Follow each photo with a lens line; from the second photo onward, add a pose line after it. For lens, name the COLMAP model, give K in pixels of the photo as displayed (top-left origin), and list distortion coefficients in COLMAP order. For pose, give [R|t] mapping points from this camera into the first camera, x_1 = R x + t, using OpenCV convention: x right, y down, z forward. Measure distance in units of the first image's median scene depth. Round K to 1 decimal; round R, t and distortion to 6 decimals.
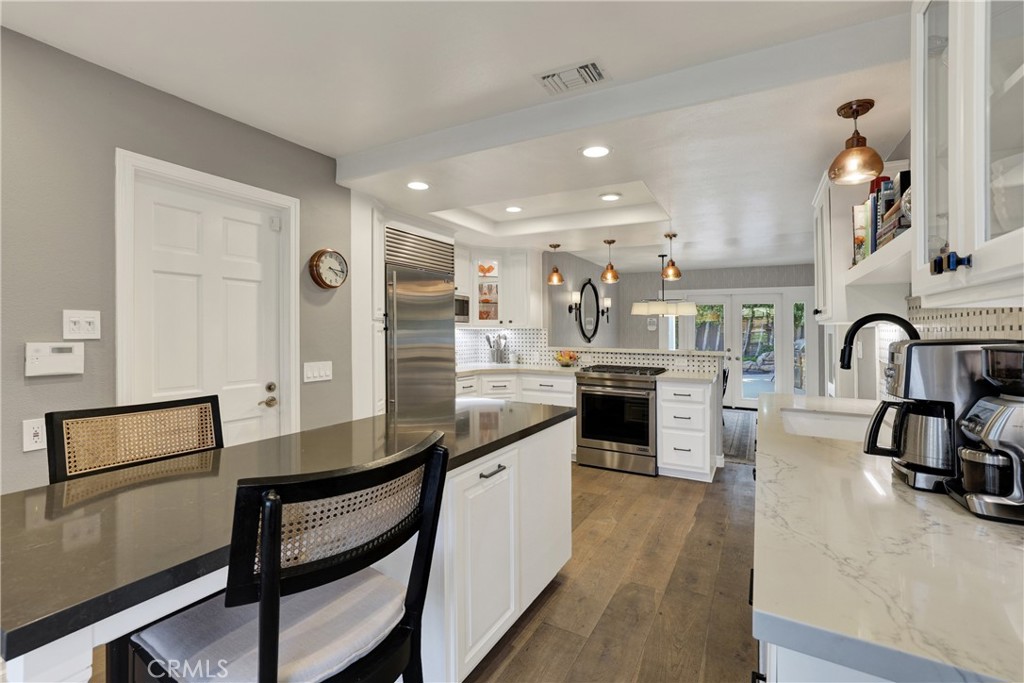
lens RADIAL K [[443.2, 0, 507.0], [0, 443.2, 332.1], [0, 0, 1]] dist [-0.024526, 0.000975]
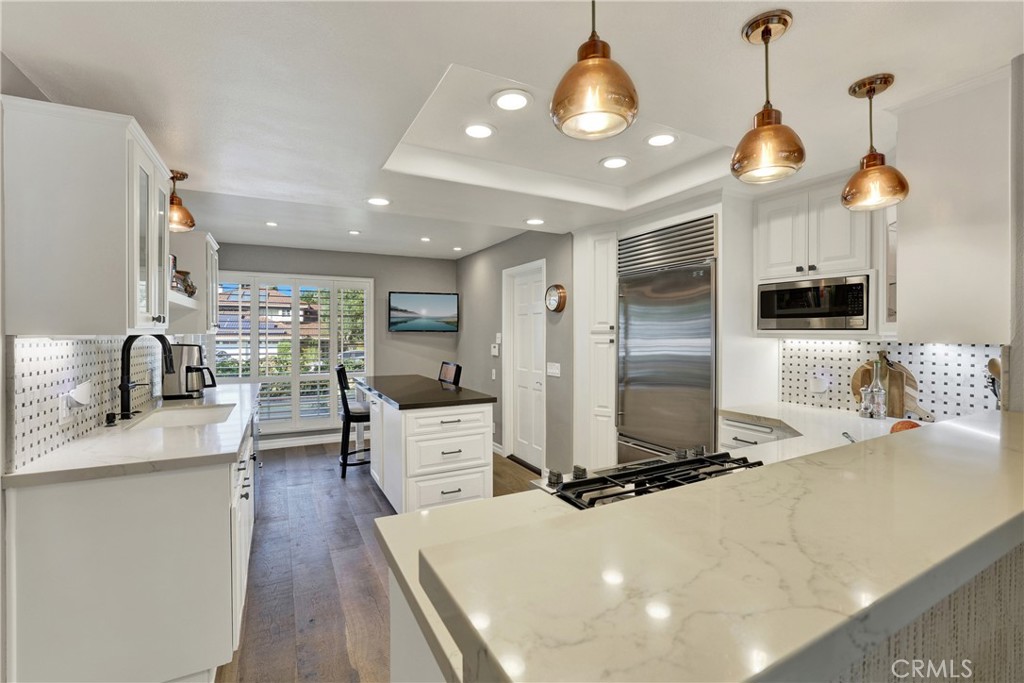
lens RADIAL K [[443.2, 0, 505.0], [0, 443.2, 343.1], [0, 0, 1]] dist [-0.024526, 0.000975]
pose [[-0.543106, 0.010066, -0.839604, 0.921155], [-0.006116, 0.999854, 0.015944, -0.021441], [0.839642, 0.013794, -0.542965, 1.699988]]
